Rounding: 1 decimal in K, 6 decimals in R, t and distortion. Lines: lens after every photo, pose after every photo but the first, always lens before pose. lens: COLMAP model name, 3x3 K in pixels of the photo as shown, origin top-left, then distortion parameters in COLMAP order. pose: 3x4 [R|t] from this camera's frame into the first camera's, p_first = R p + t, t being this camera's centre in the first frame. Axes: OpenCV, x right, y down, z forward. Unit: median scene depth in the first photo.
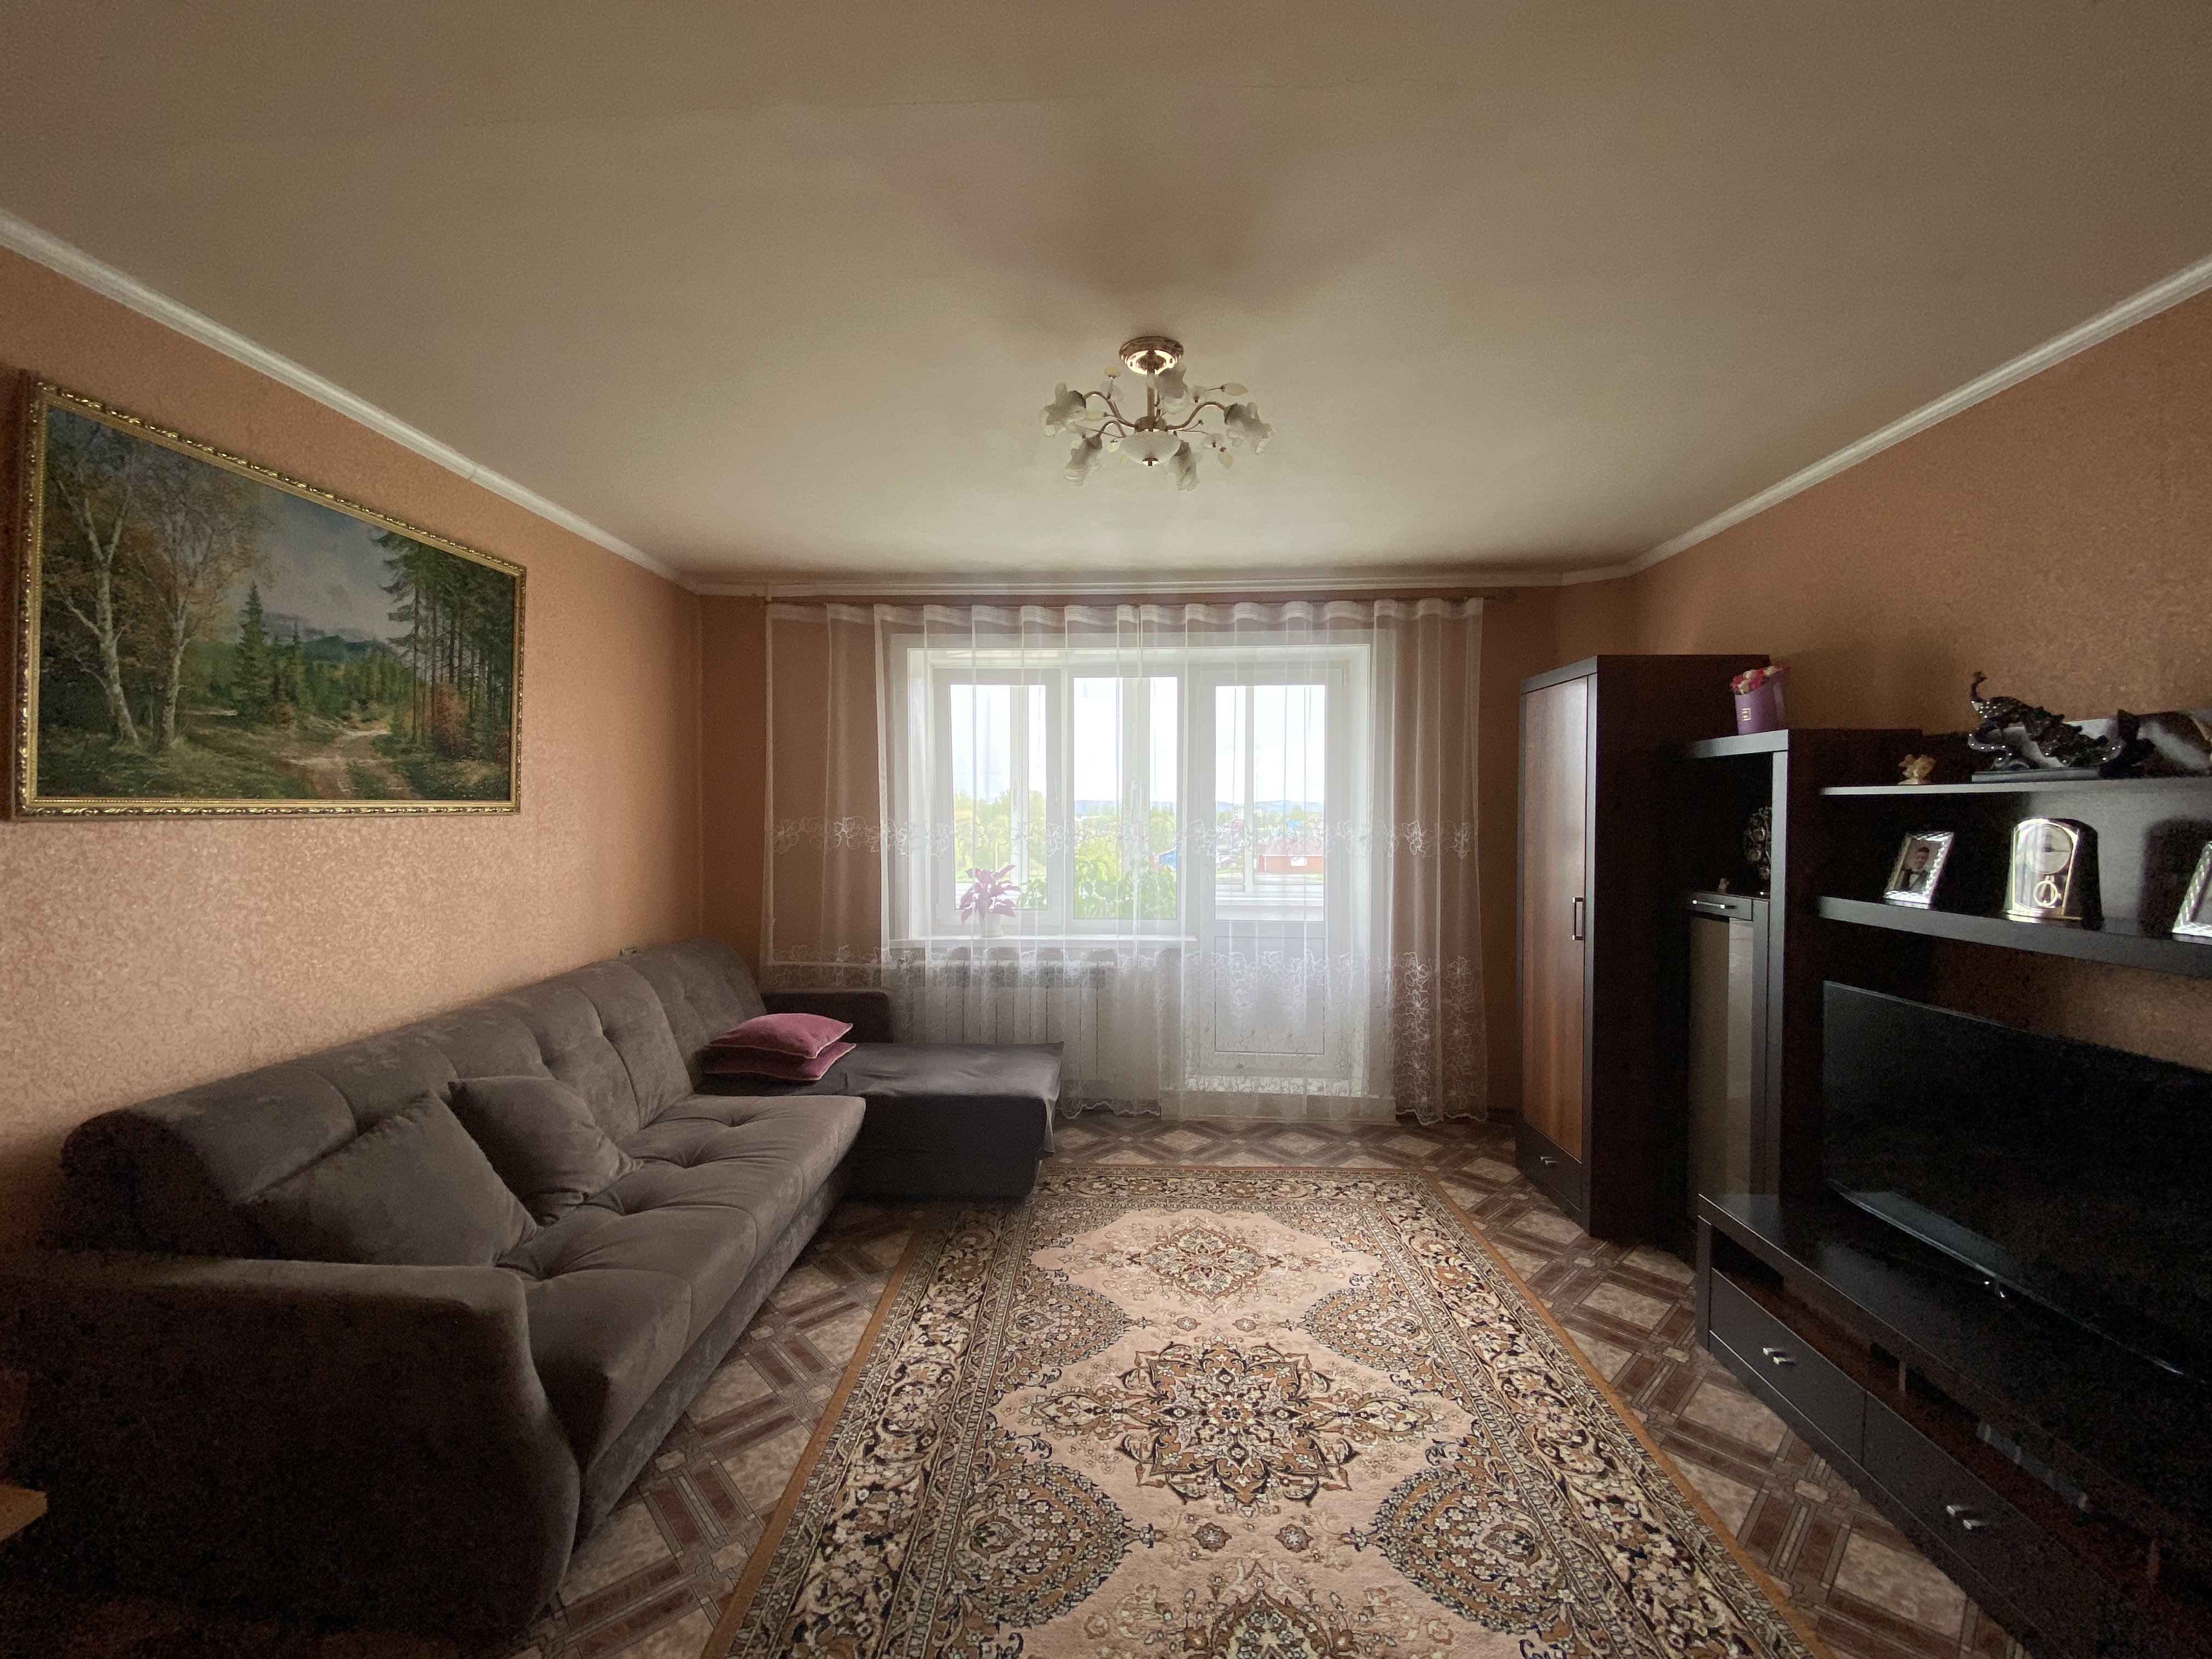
lens RADIAL K [[891.3, 0, 1099.9], [0, 891.3, 828.7], [0, 0, 1]] dist [0.003367, -0.015411]
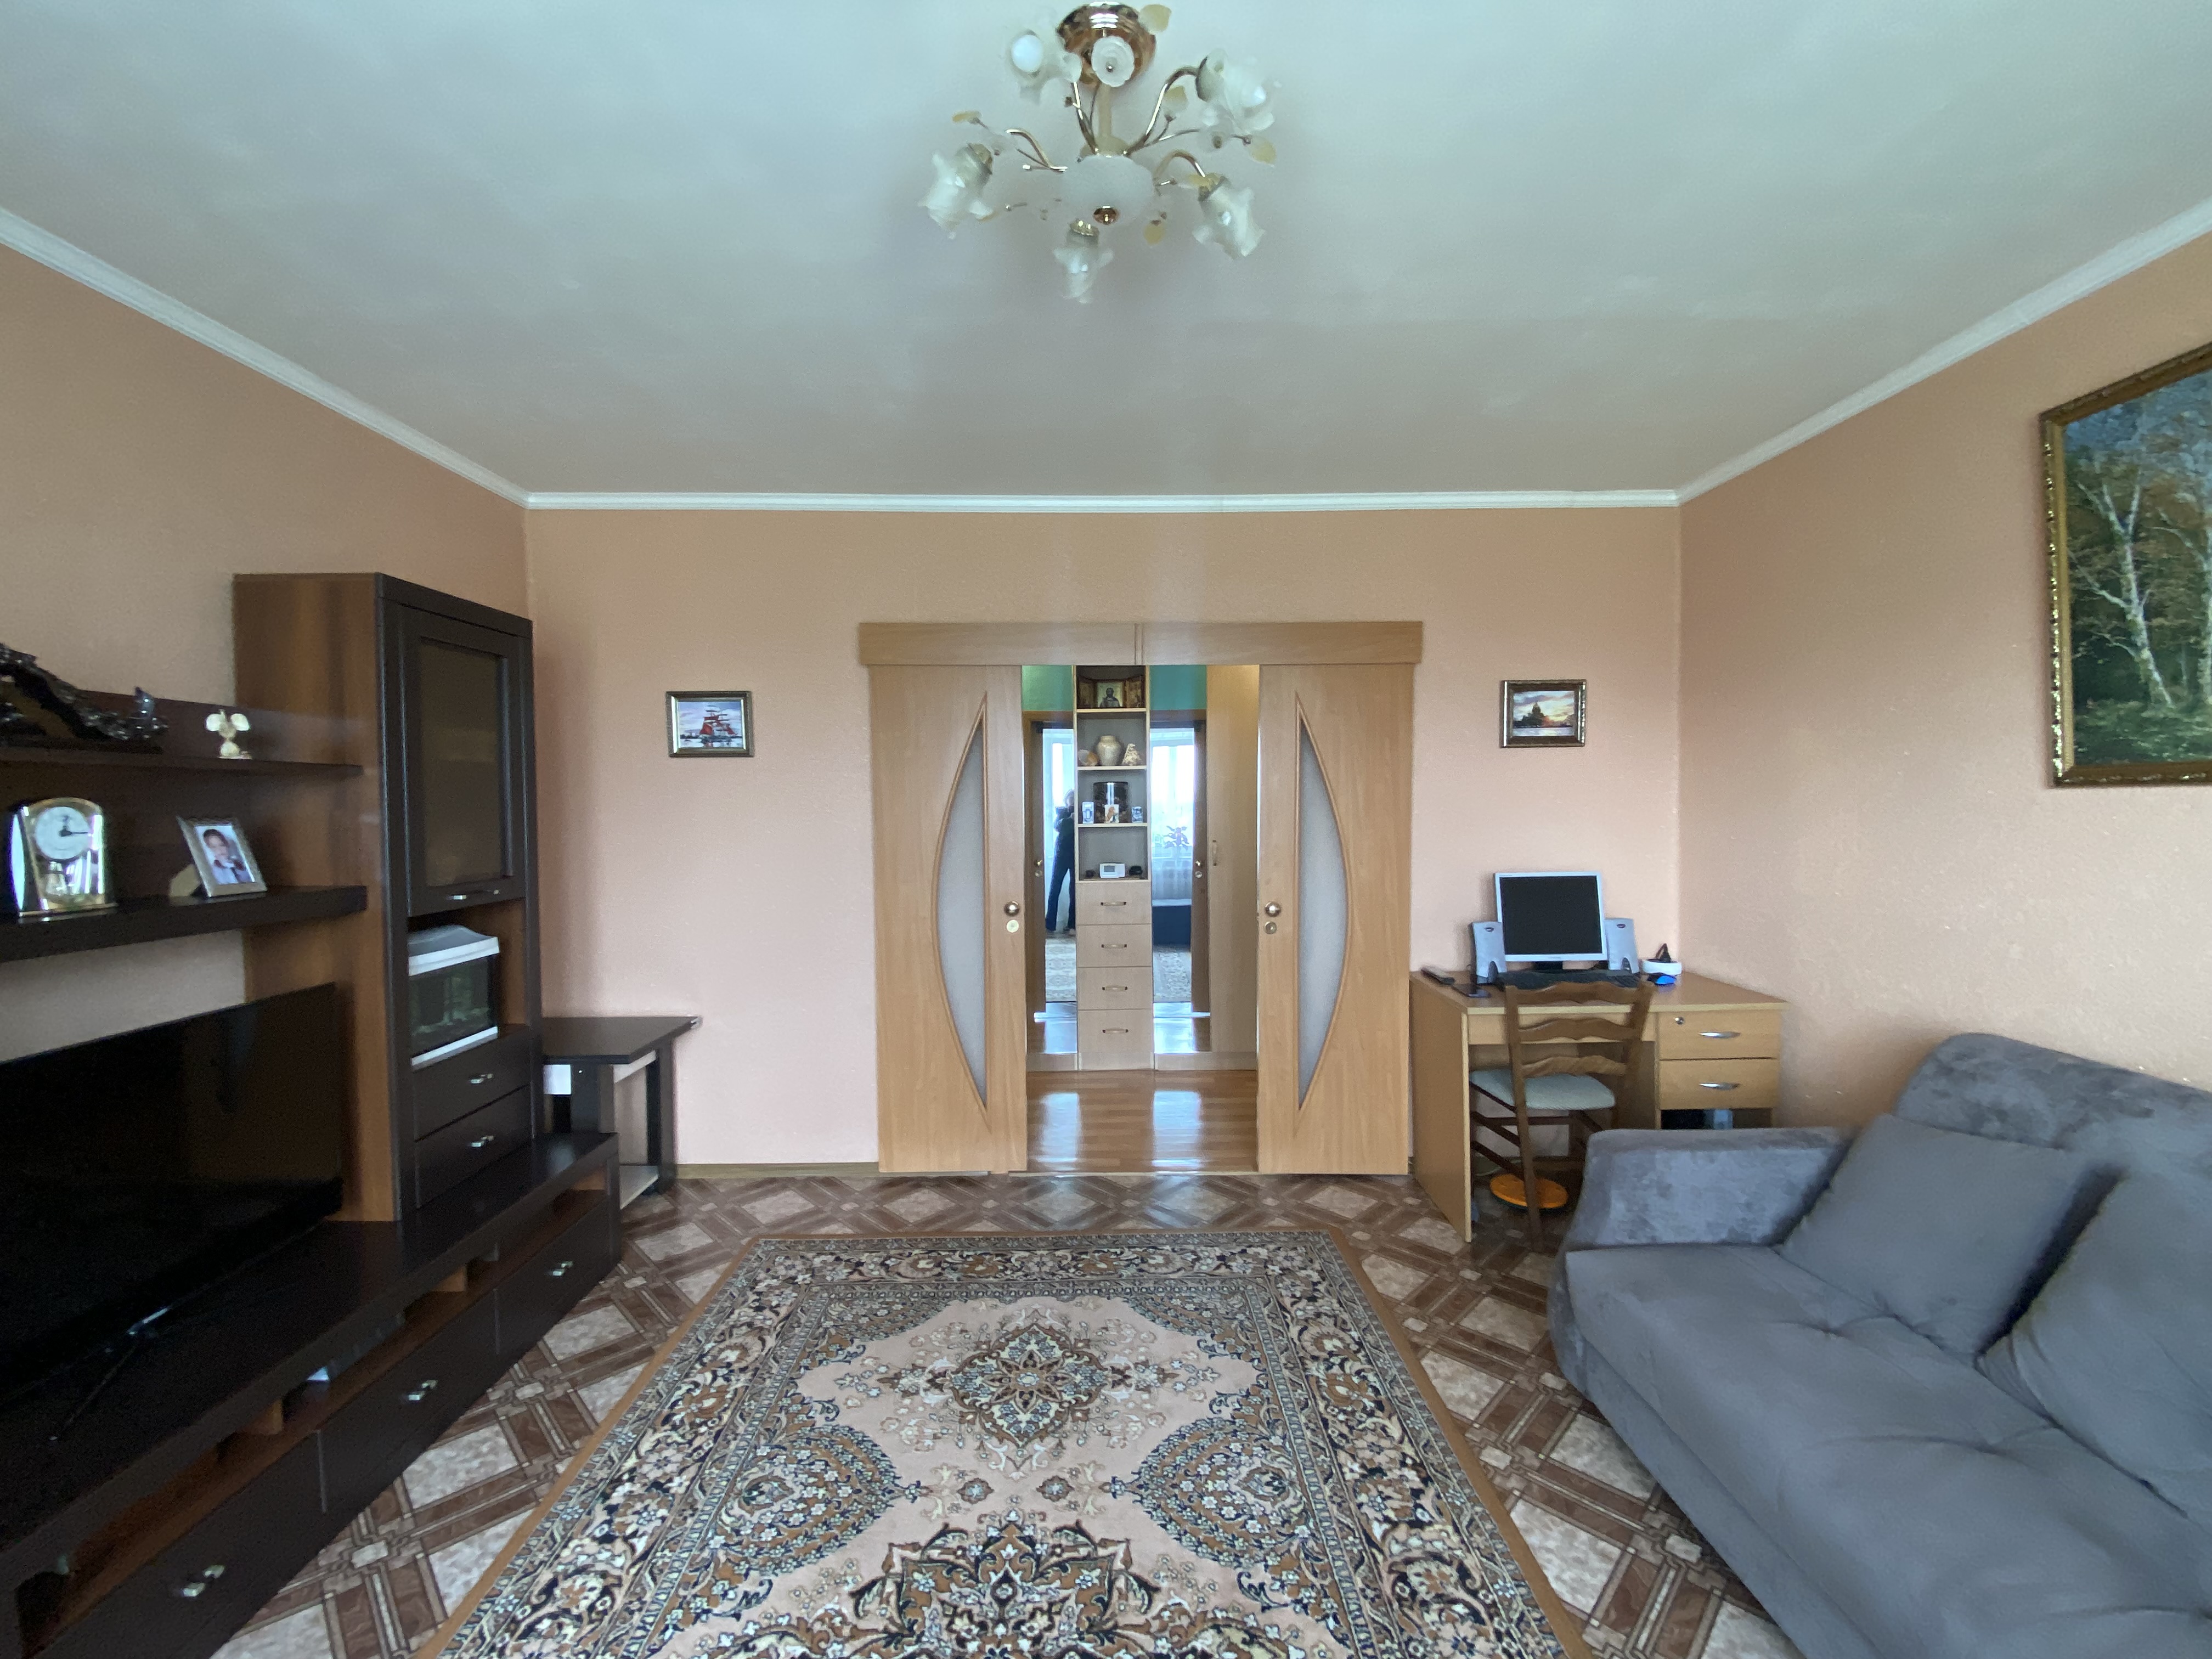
lens RADIAL K [[891.3, 0, 1099.9], [0, 891.3, 828.7], [0, 0, 1]] dist [0.003367, -0.015411]
pose [[-0.999195, 0.007954, -0.039333, 0.102515], [0.006135, 0.998916, 0.046149, -0.013734], [0.039657, 0.045871, -0.998160, 1.883598]]
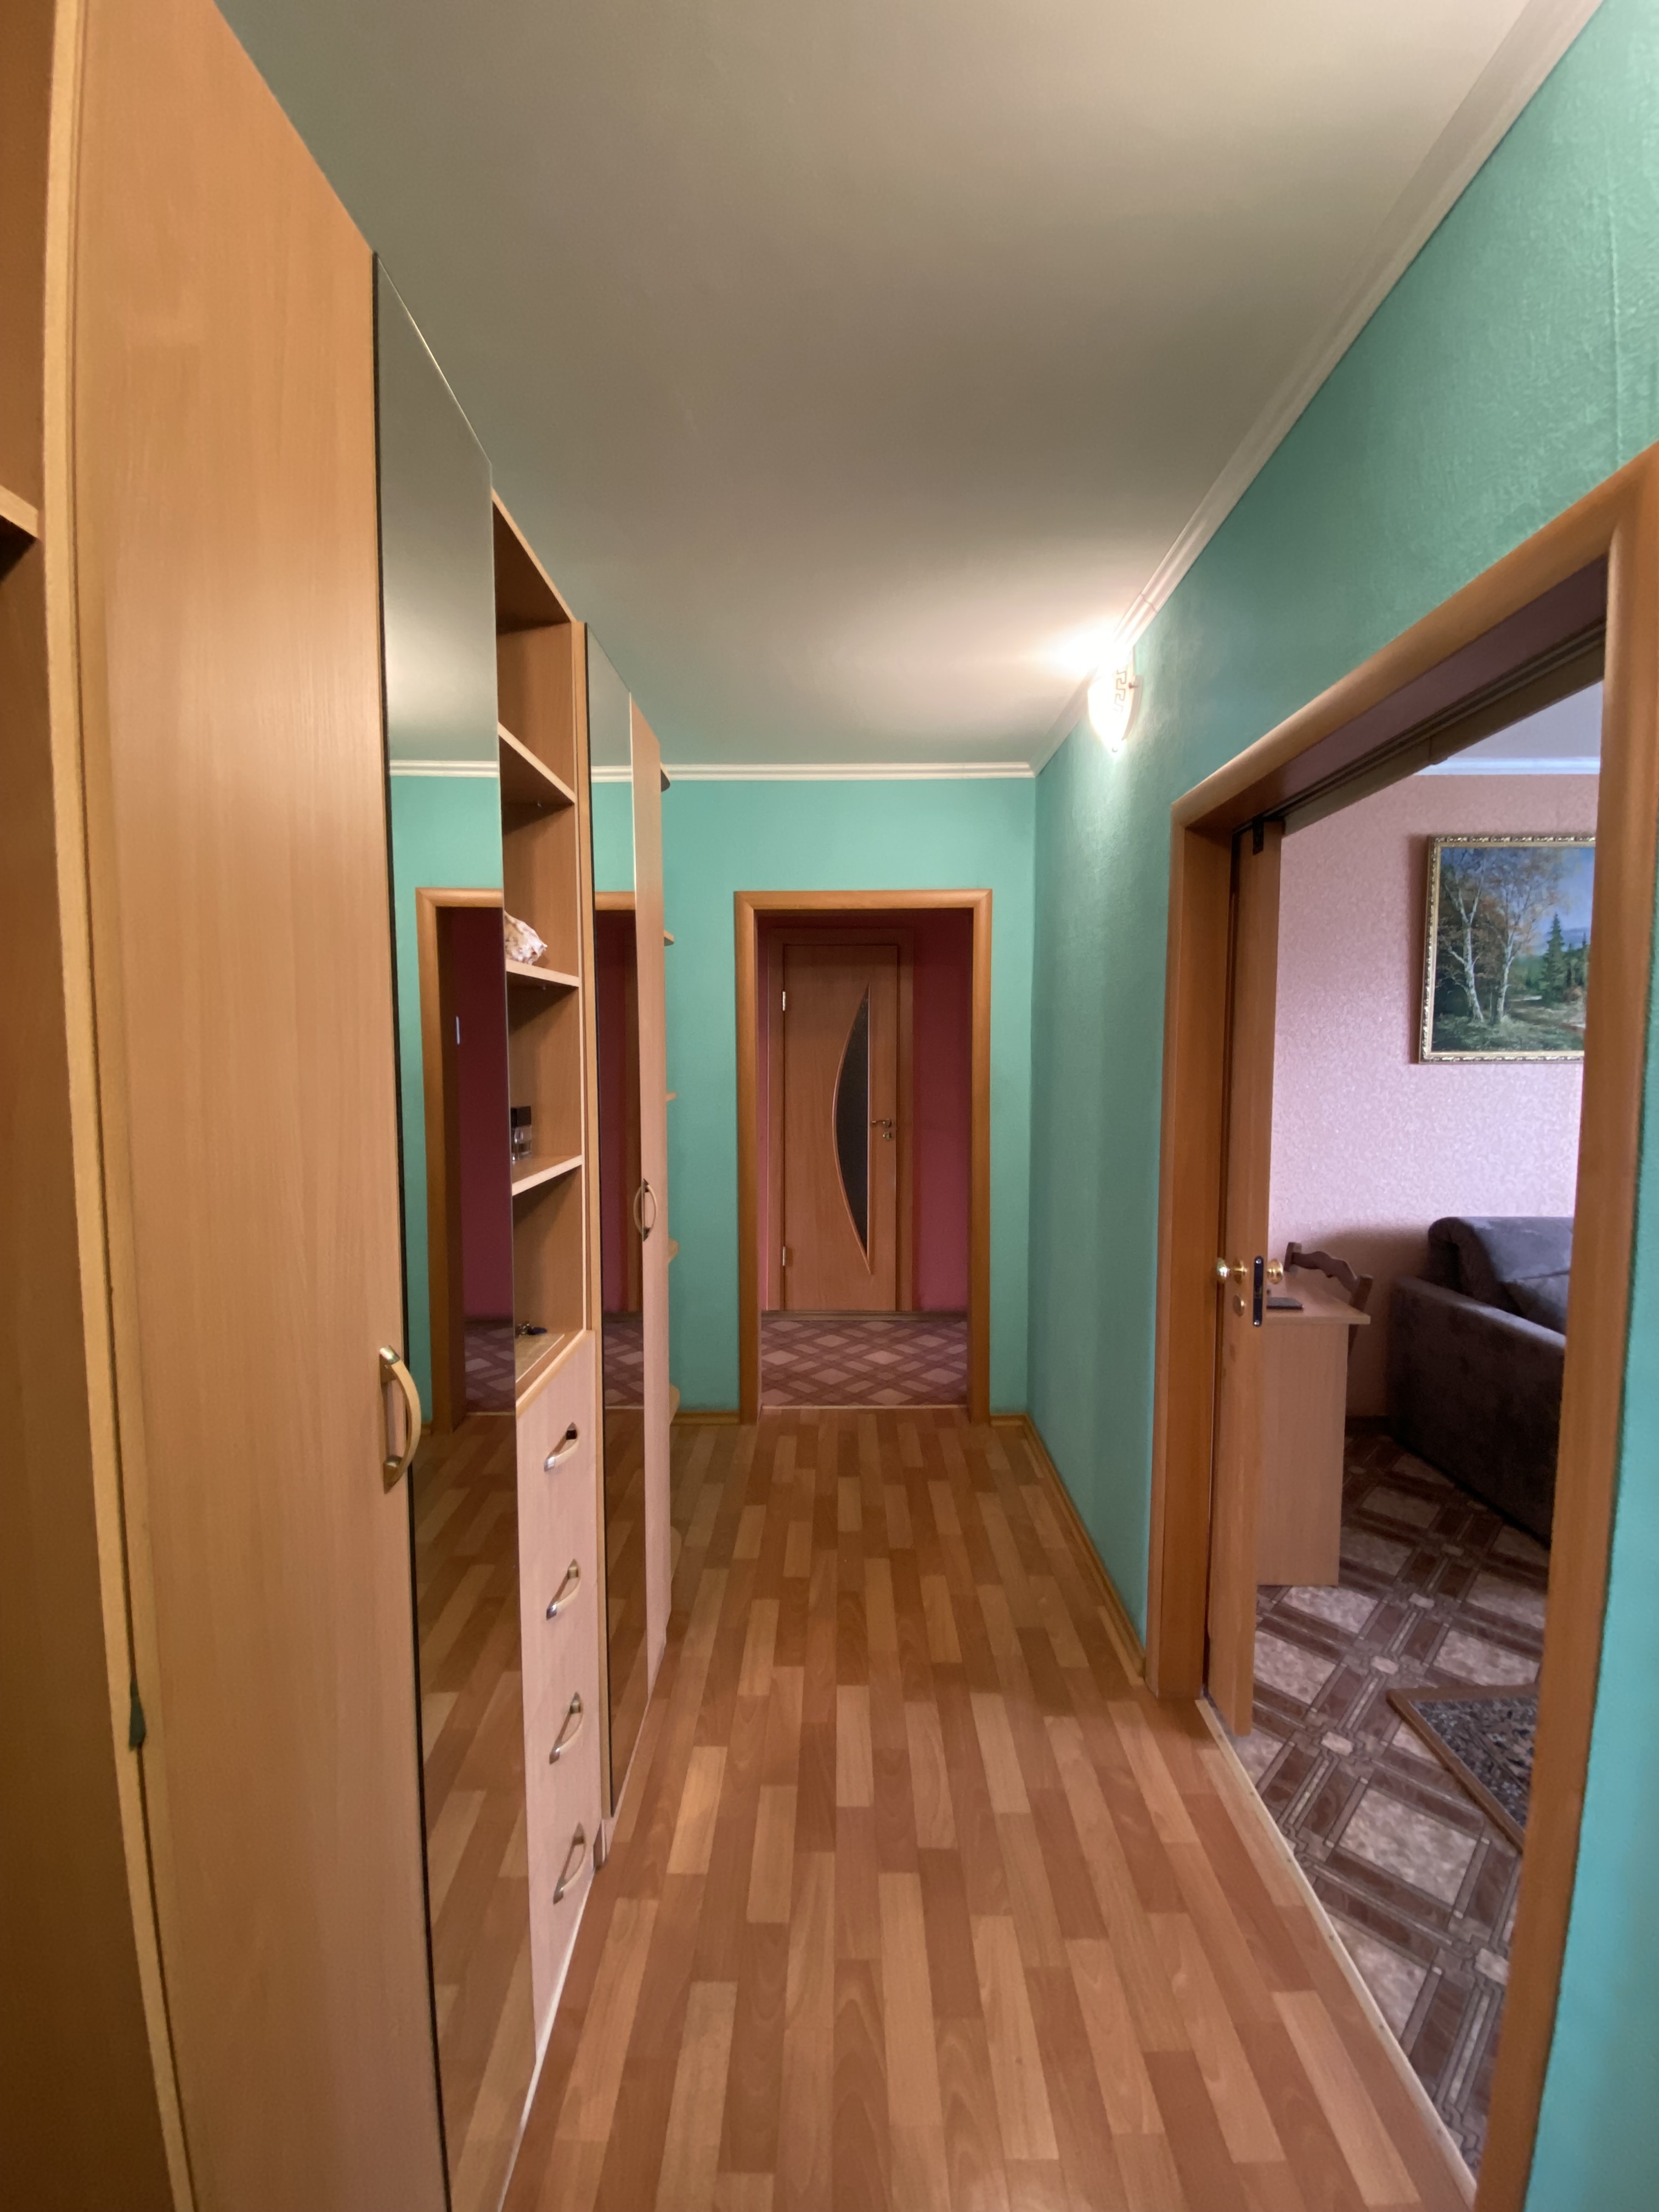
lens RADIAL K [[891.3, 0, 832.8], [0, 891.3, 1099.5], [0, 0, 1]] dist [0.003367, -0.015411]
pose [[0.027842, 0.058703, -0.997887, 0.676097], [-0.016511, 0.998165, 0.058259, -0.020983], [0.999476, 0.014854, 0.028761, -0.371481]]
